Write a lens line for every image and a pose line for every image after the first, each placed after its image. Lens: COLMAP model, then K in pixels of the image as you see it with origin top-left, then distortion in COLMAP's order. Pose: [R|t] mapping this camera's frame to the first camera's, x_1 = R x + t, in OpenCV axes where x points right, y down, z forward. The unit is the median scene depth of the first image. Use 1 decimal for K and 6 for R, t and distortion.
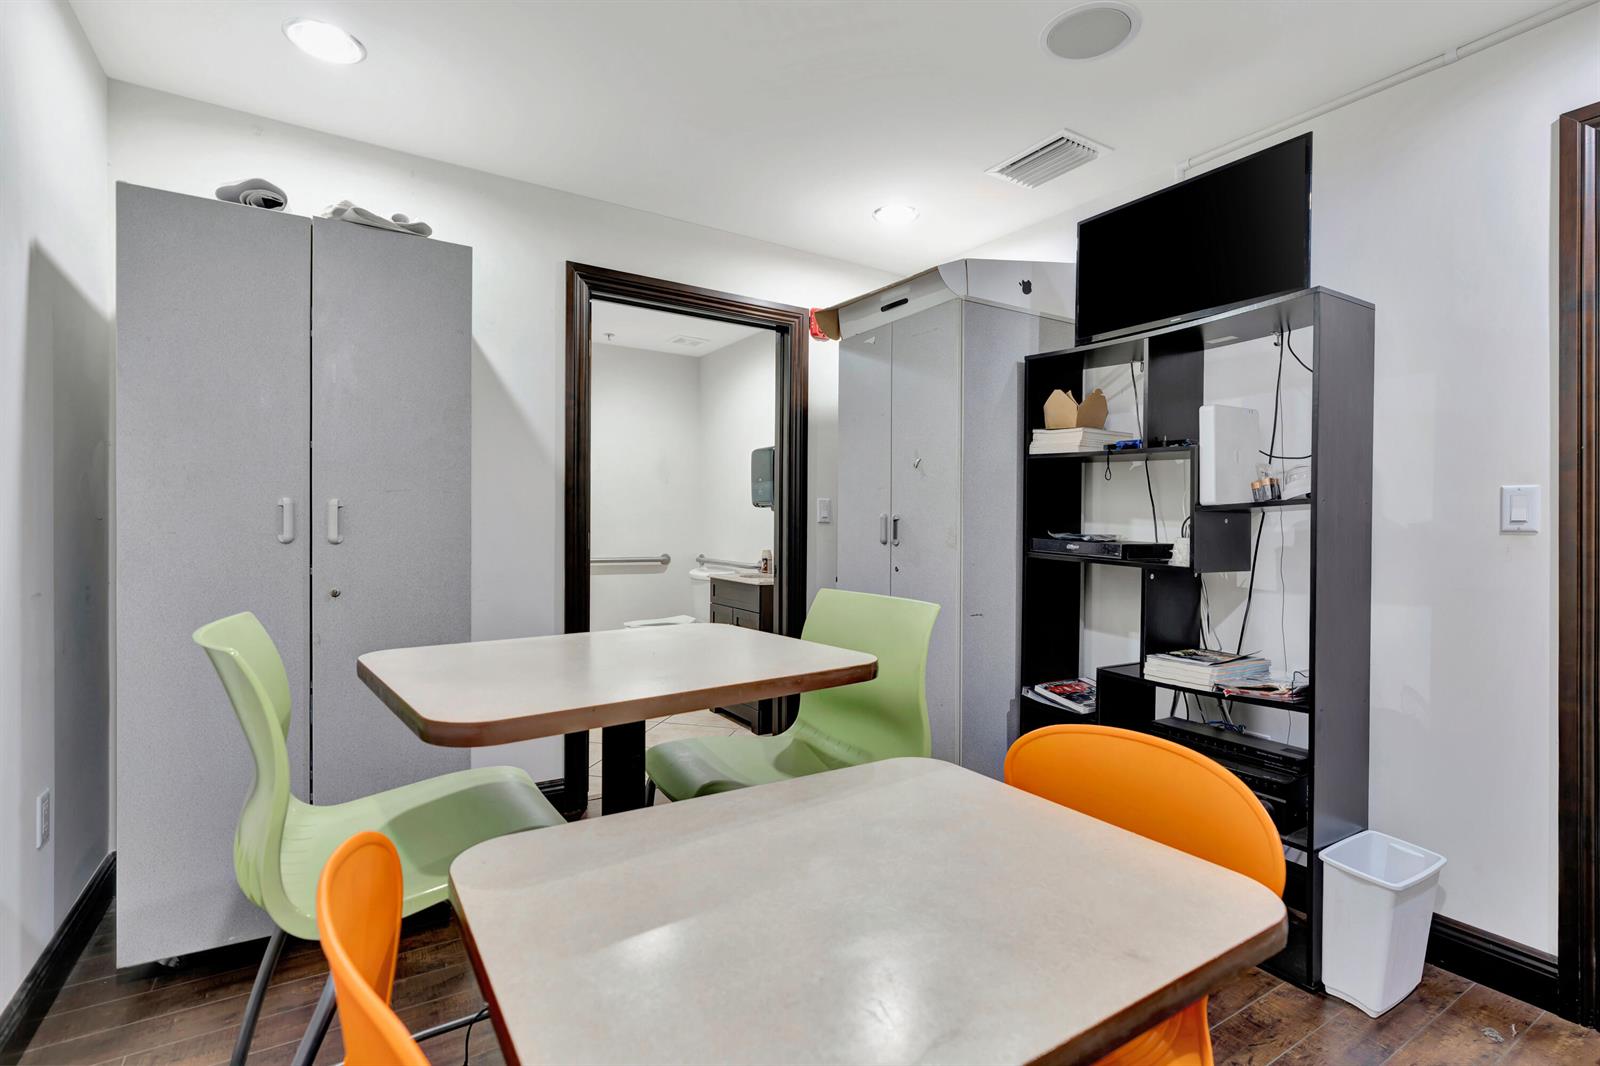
lens RADIAL K [[761.1, 0, 800.5], [0, 761.1, 529.3], [0, 0, 1]] dist [-0.000378, 0.000929]
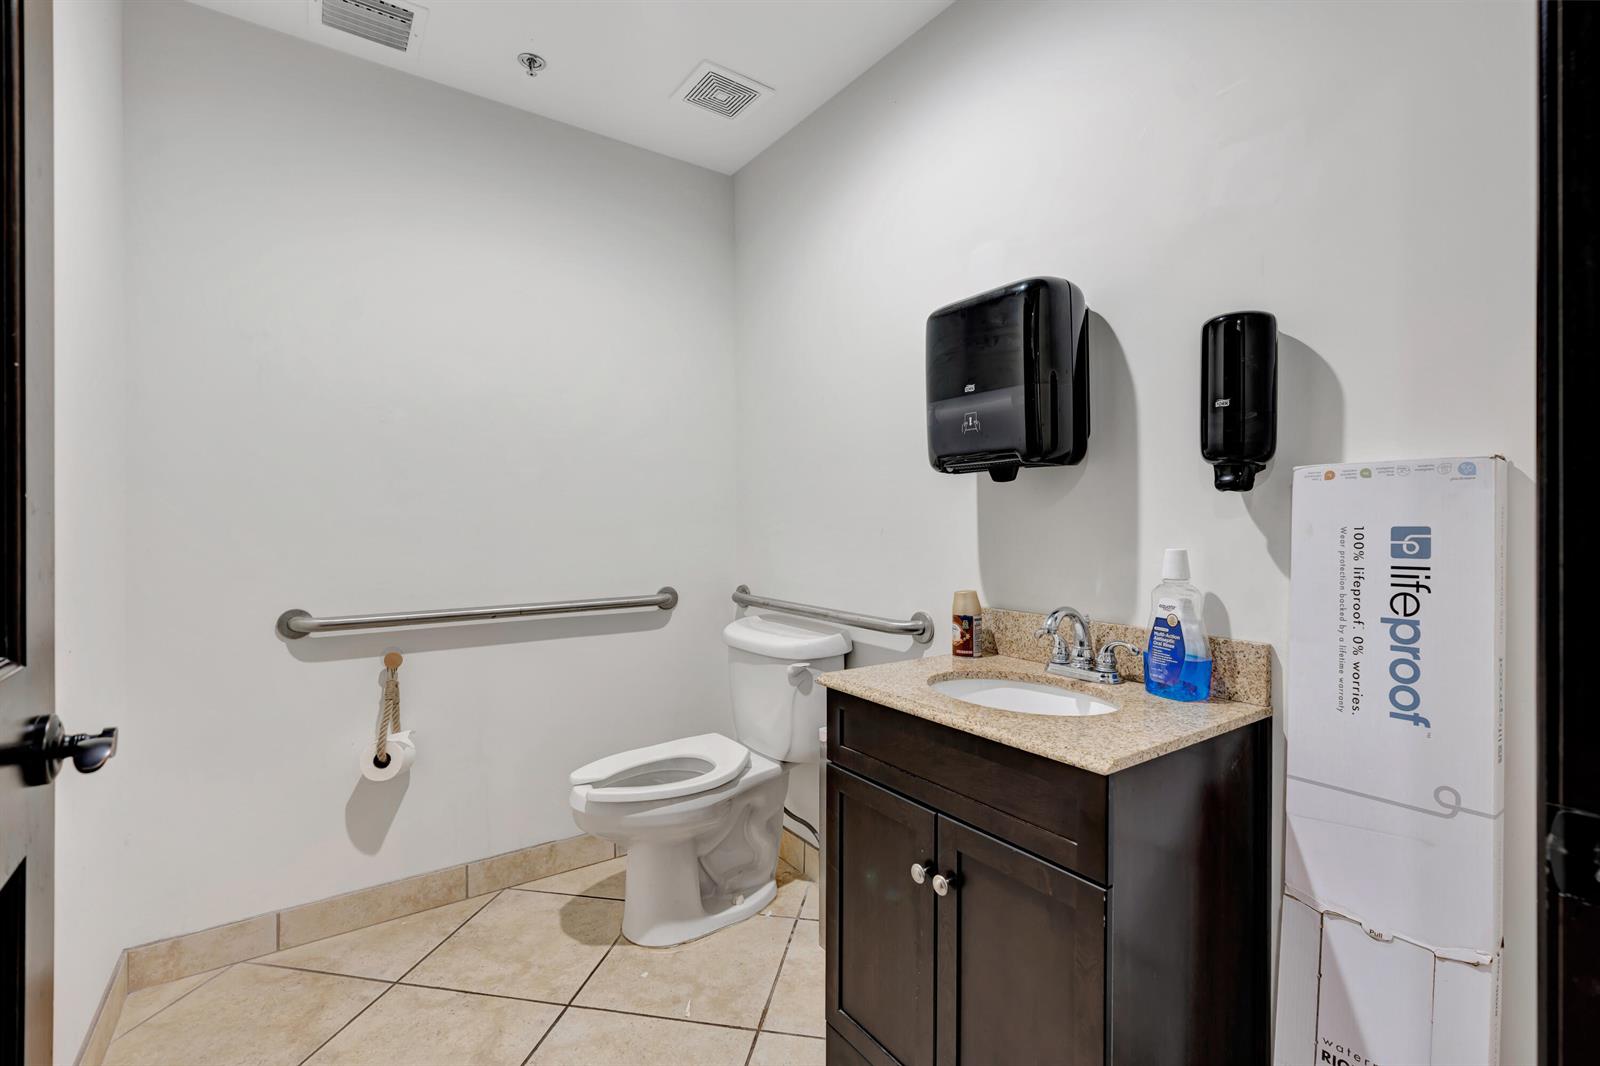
lens RADIAL K [[718.2, 0, 802.7], [0, 718.2, 530.1], [0, 0, 1]] dist [-0.009194, 0.003366]
pose [[0.999168, -0.003792, 0.040598, -0.117554], [0.003825, 0.999992, -0.000755, -0.001178], [-0.040595, 0.000909, 0.999175, 0.586626]]
